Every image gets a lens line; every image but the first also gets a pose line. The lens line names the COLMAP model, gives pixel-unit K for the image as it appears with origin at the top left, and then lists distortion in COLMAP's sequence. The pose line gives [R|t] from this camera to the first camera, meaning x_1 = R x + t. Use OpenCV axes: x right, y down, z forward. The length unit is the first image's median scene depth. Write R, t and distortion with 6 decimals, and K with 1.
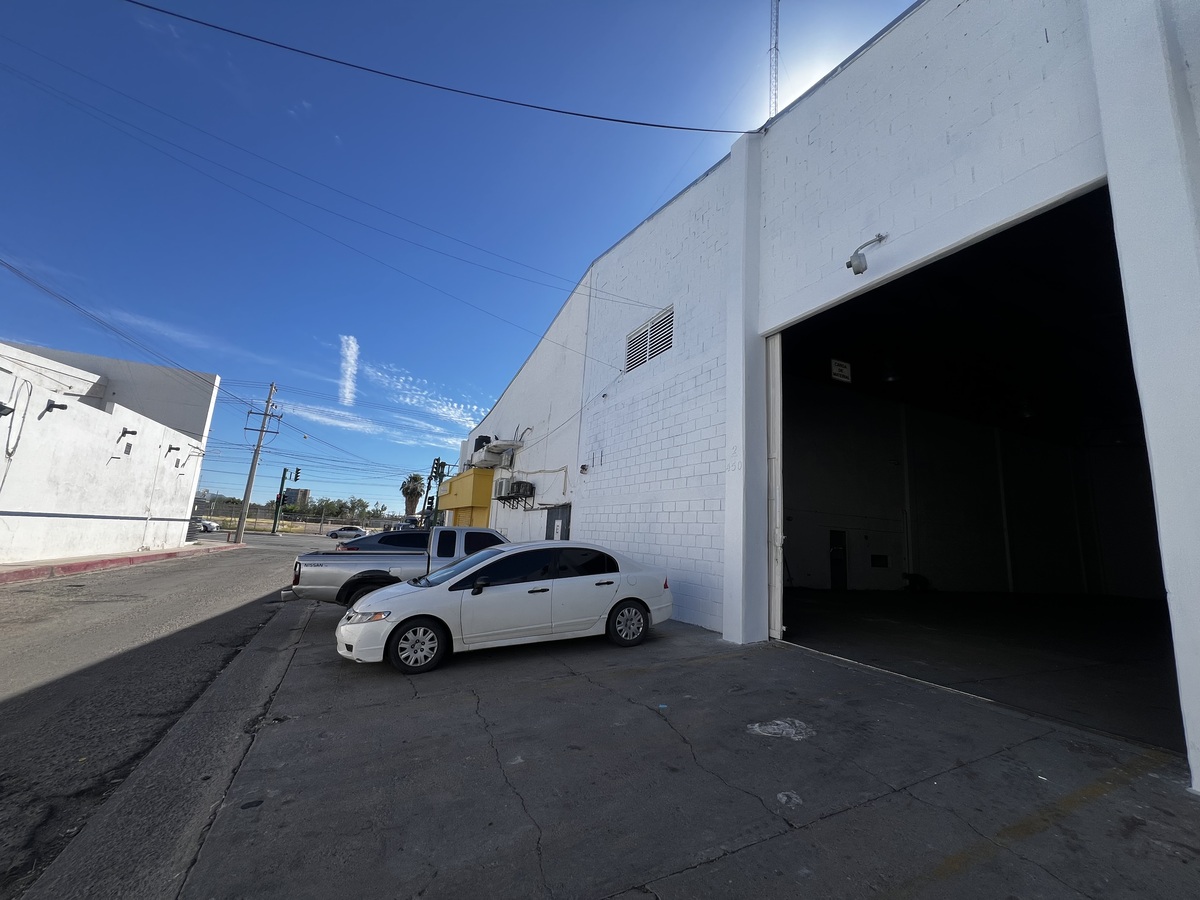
lens RADIAL K [[477.7, 0, 602.6], [0, 477.7, 450.7], [0, 0, 1]] dist [-0.001333, 0.000088]
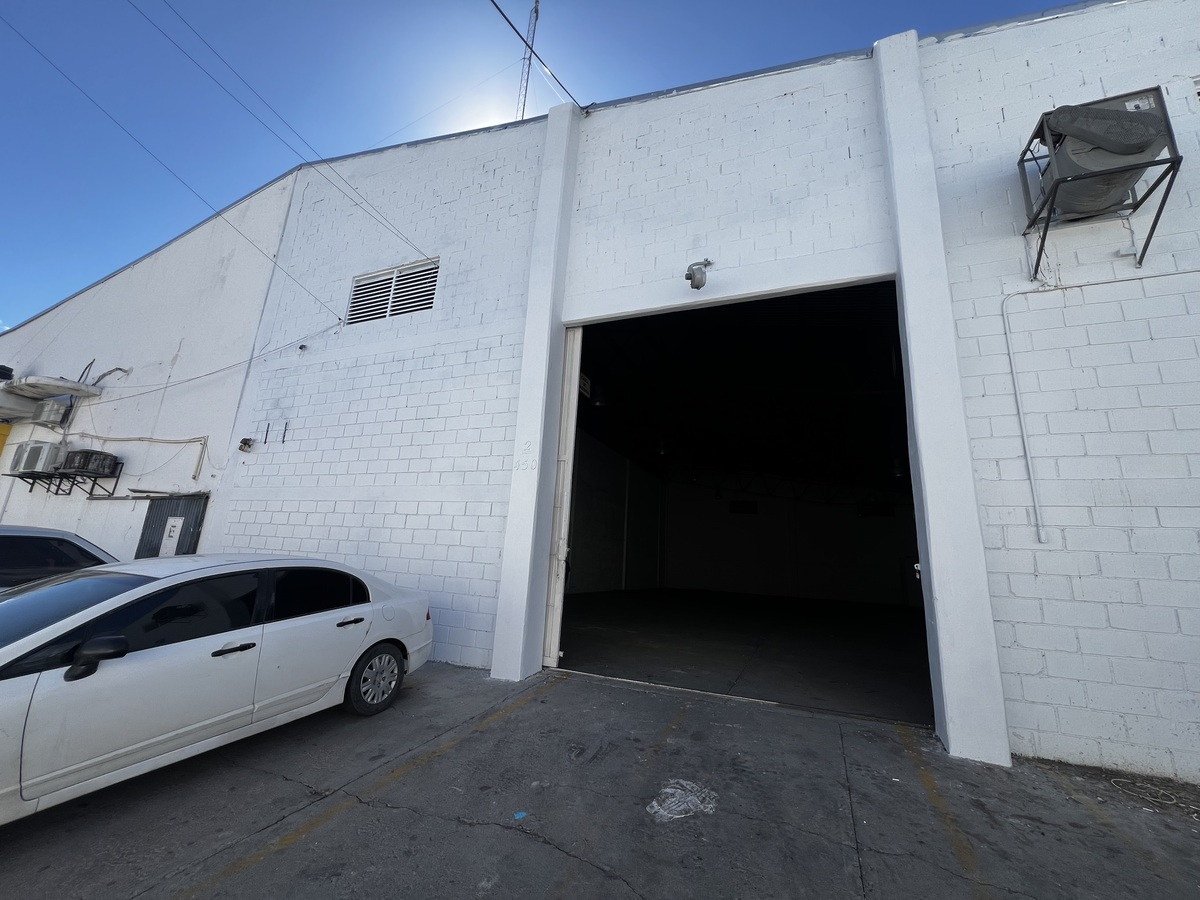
lens RADIAL K [[477.7, 0, 599.0], [0, 477.7, 450.8], [0, 0, 1]] dist [-0.001333, 0.000088]
pose [[0.755629, 0.134569, 0.641027, -0.178897], [-0.127319, 0.990177, -0.057784, 0.042897], [-0.642507, -0.037951, 0.765340, 0.291584]]
